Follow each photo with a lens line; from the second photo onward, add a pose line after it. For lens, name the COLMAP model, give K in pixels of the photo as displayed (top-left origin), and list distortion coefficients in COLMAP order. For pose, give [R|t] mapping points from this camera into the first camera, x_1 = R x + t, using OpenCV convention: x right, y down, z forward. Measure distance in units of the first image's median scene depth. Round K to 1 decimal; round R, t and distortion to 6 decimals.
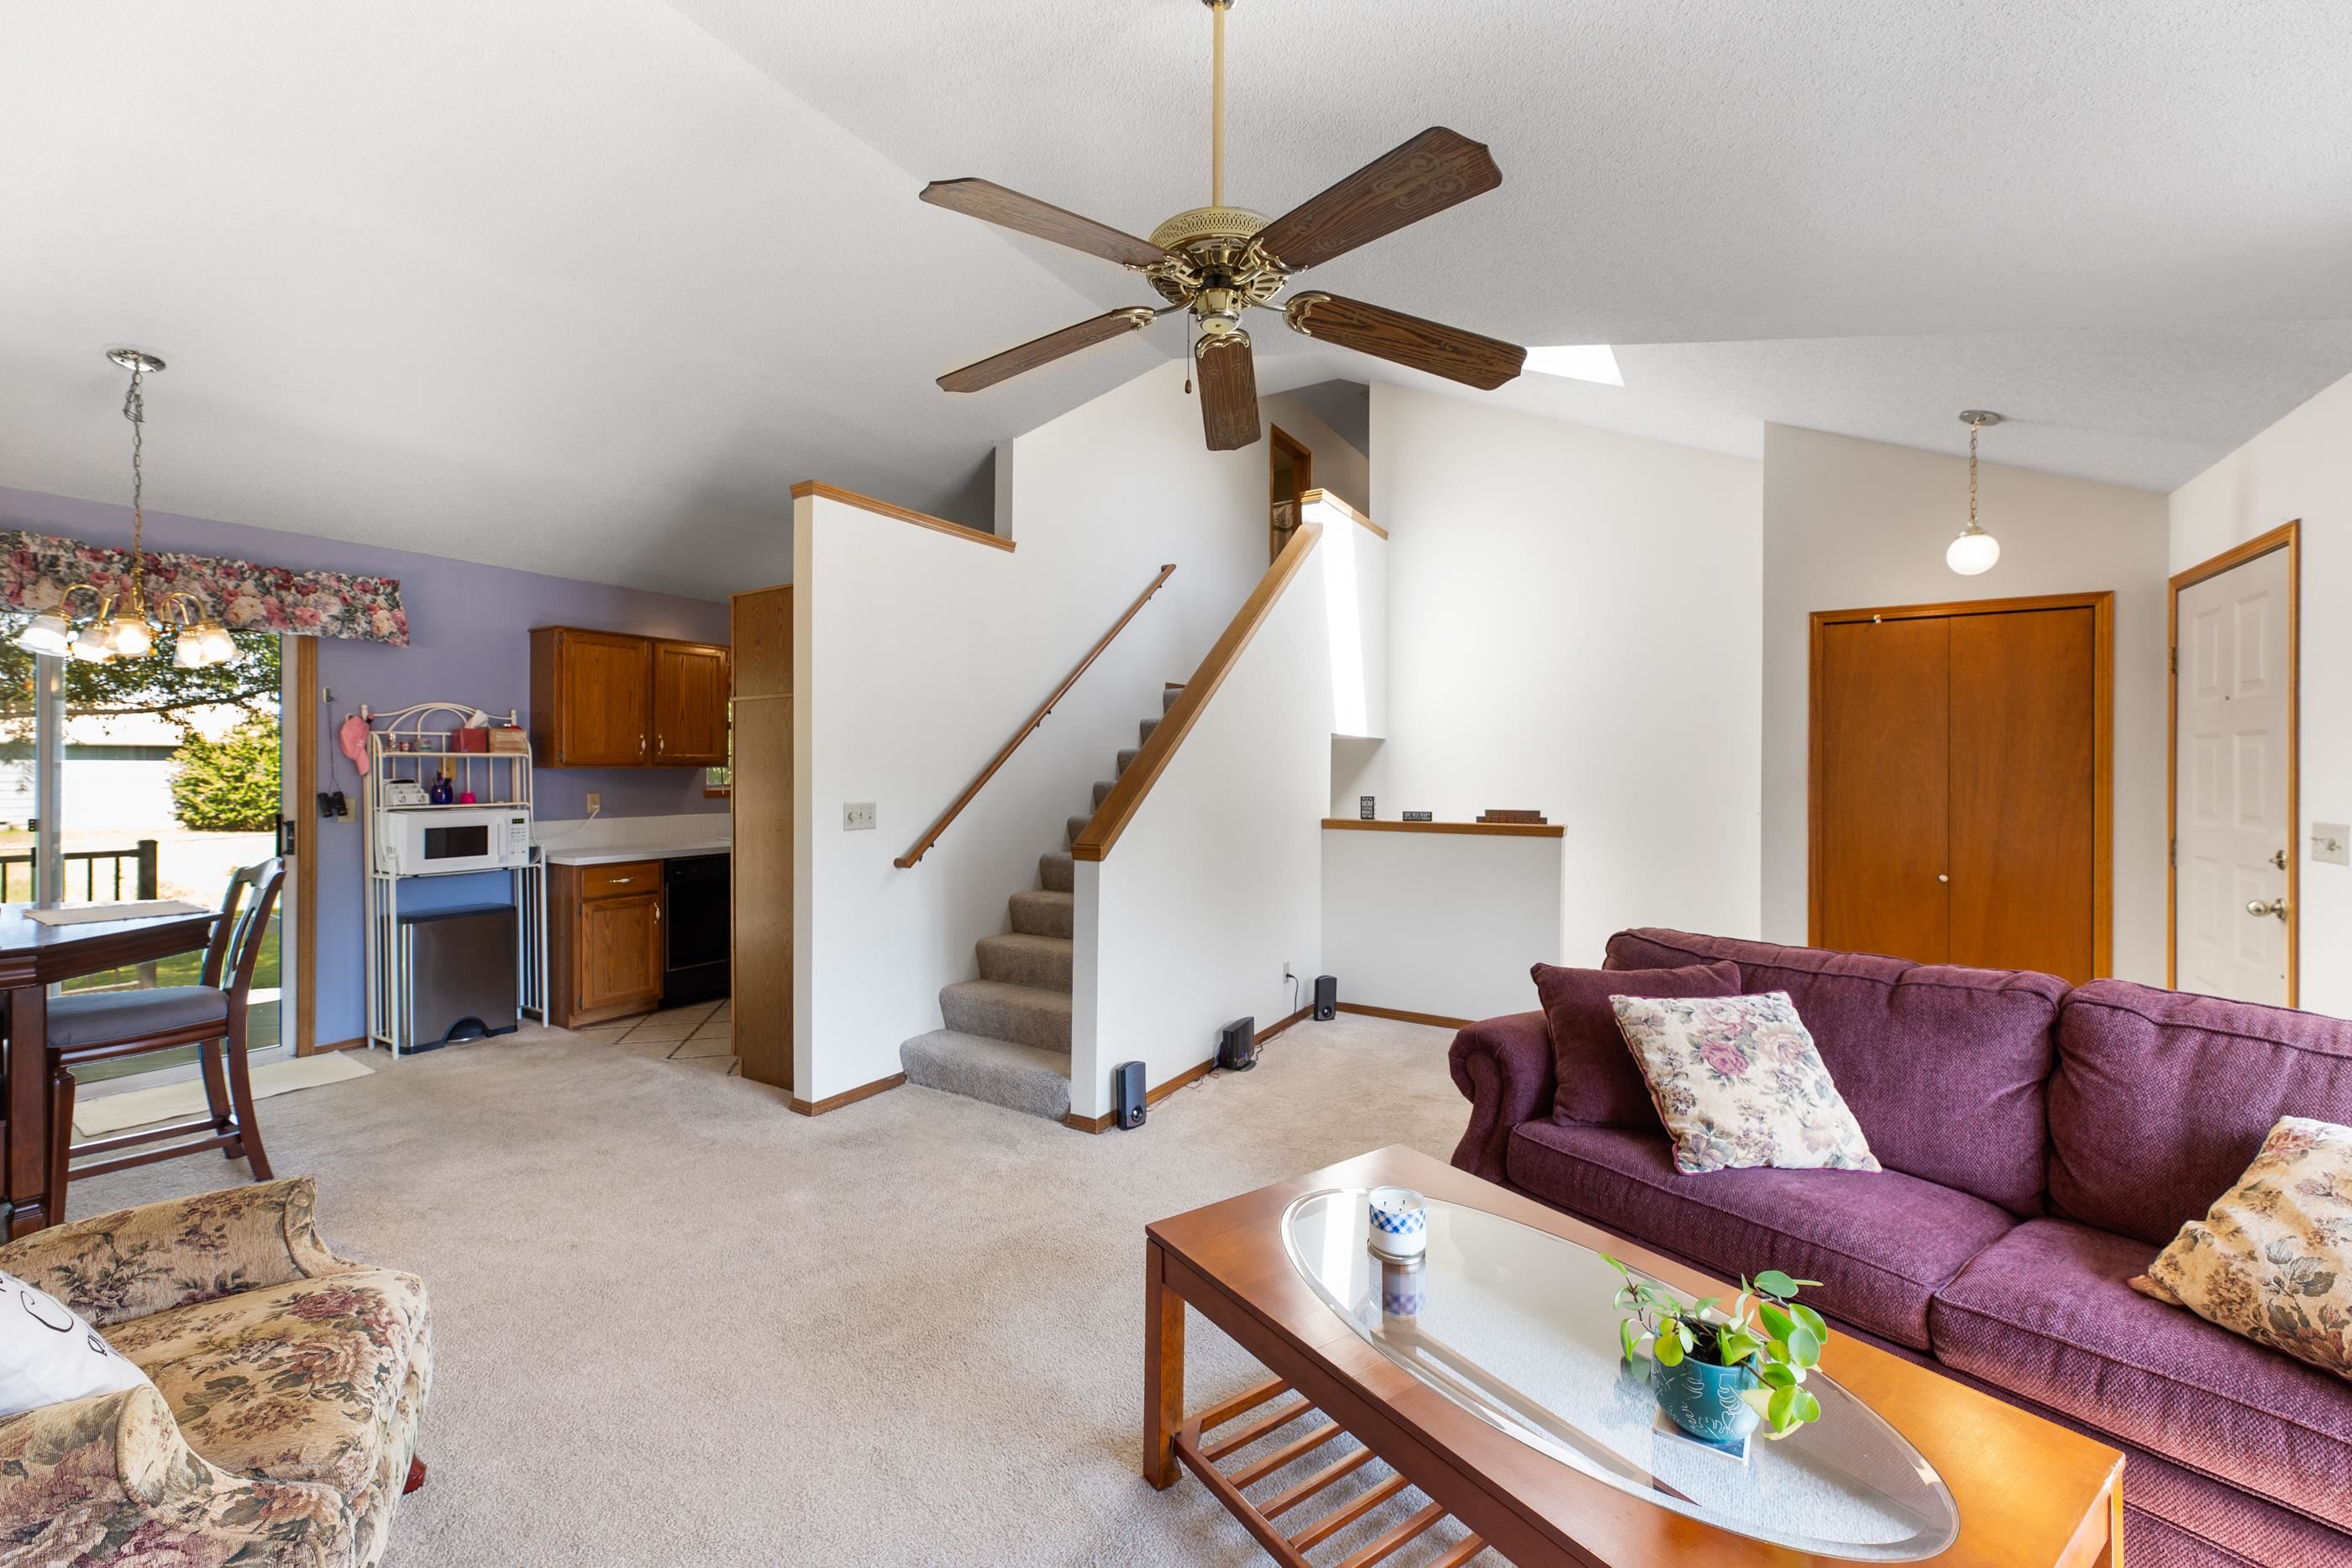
lens RADIAL K [[939.0, 0, 1172.4], [0, 939.0, 770.0], [0, 0, 1]] dist [0.002344, 0.000115]
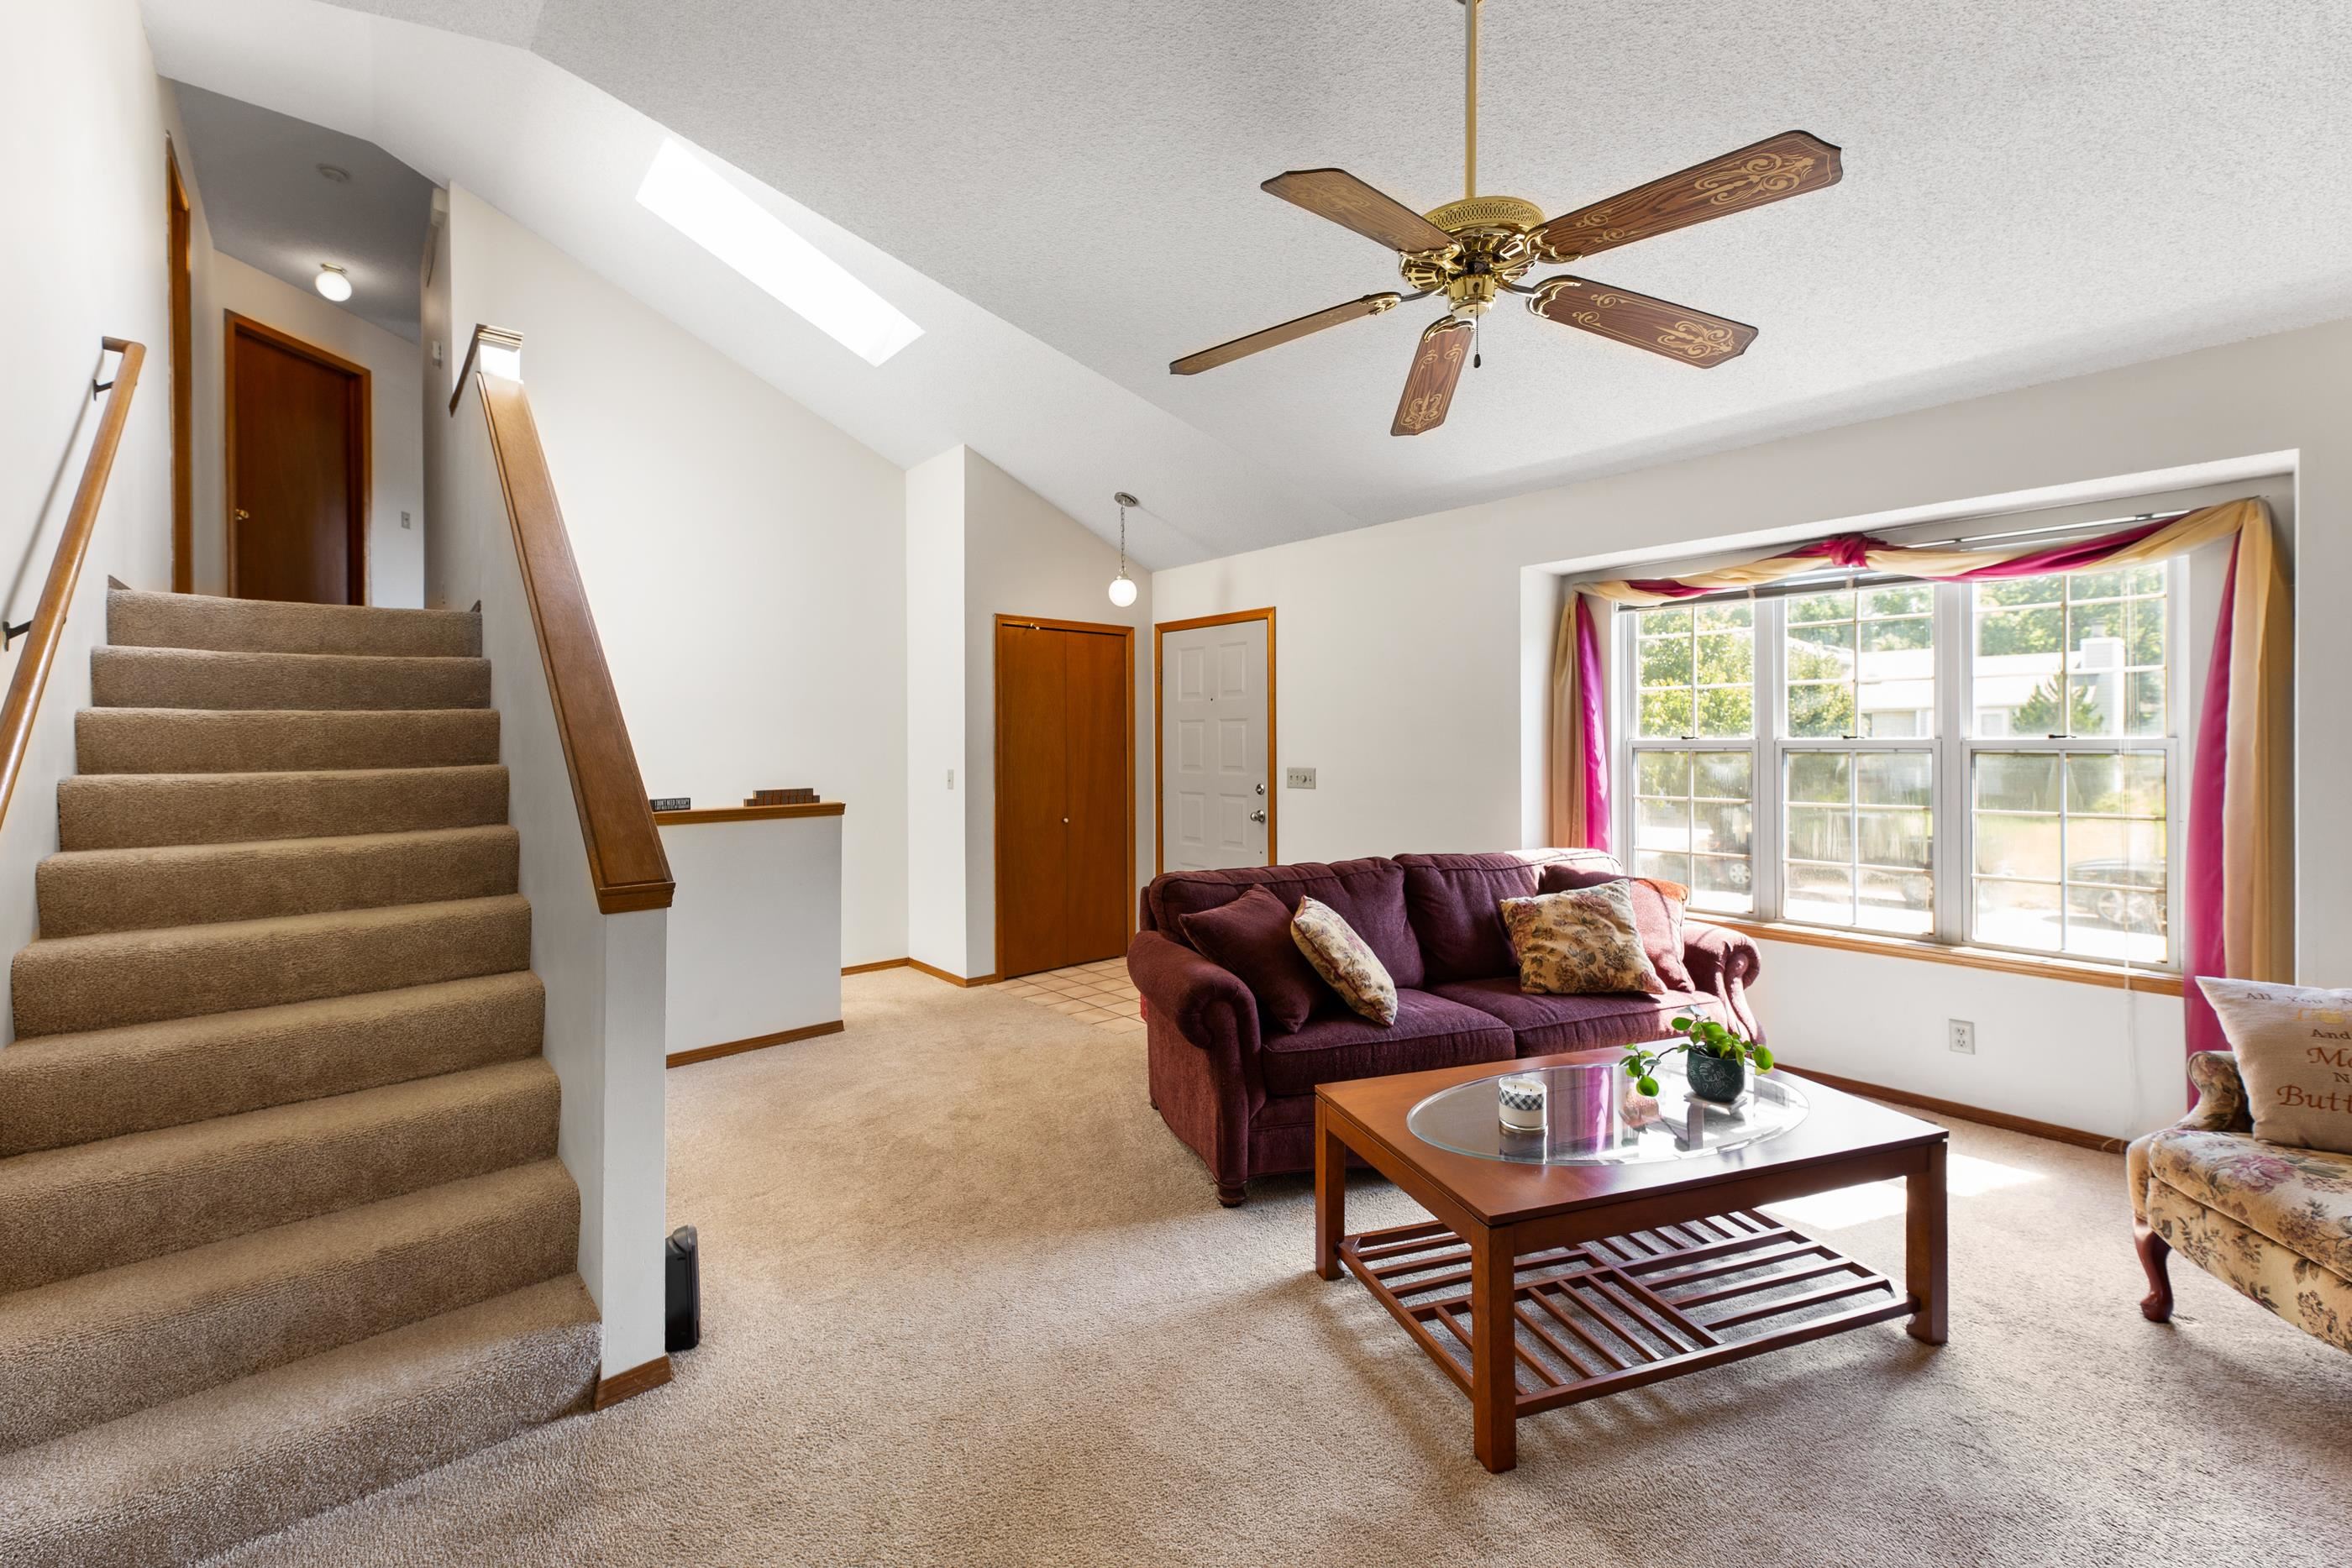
lens RADIAL K [[941.3, 0, 1172.2], [0, 941.3, 753.6], [0, 0, 1]] dist [0.001138, 0.000257]
pose [[0.290364, -0.014243, 0.956810, -0.462925], [0.007136, 0.999894, 0.012719, -0.000149], [-0.956890, 0.003134, 0.290435, 0.462482]]
